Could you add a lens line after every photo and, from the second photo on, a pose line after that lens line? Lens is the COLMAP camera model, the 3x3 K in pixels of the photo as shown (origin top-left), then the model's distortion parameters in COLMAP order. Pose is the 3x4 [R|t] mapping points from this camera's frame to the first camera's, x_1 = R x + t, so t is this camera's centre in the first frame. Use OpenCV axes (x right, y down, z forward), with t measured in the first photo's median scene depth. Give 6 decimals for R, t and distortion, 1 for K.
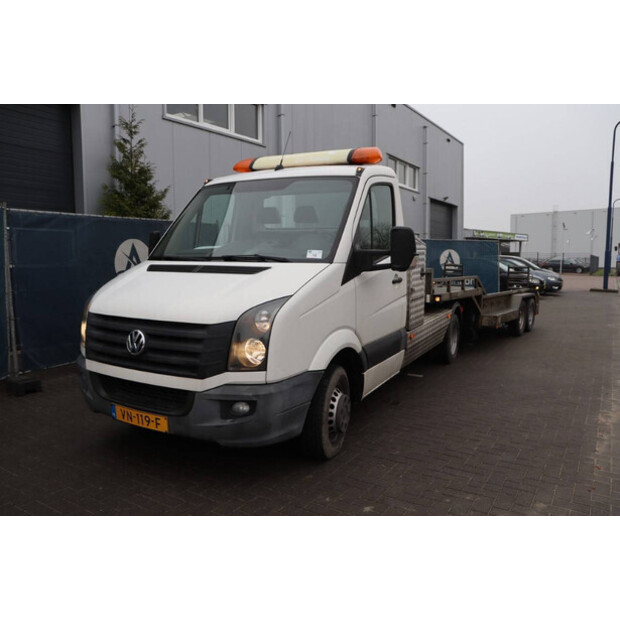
lens RADIAL K [[508.6, 0, 310.0], [0, 508.6, 310.0], [0, 0, 1]] dist [-0.105179, 0.008710]
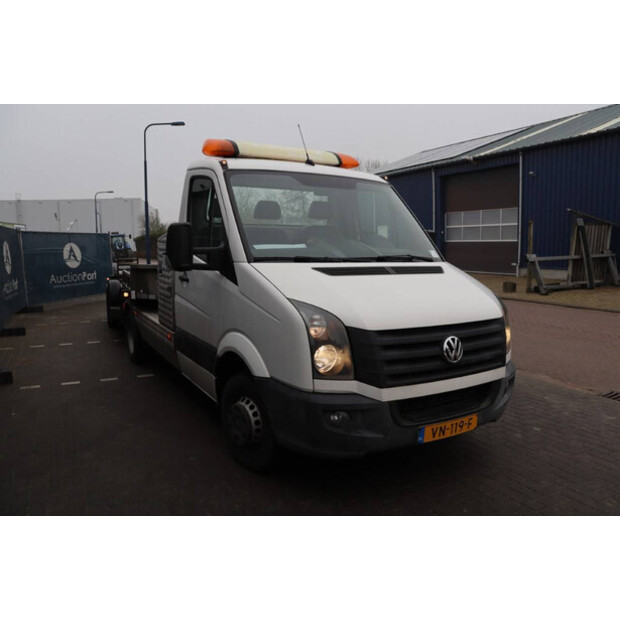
lens RADIAL K [[508.6, 0, 310.0], [0, 508.6, 310.0], [0, 0, 1]] dist [-0.105179, 0.008710]
pose [[0.501161, -0.107458, 0.858656, -1.194343], [0.091934, 0.993256, 0.070645, -0.093840], [-0.860457, 0.043535, 0.507660, 0.688437]]
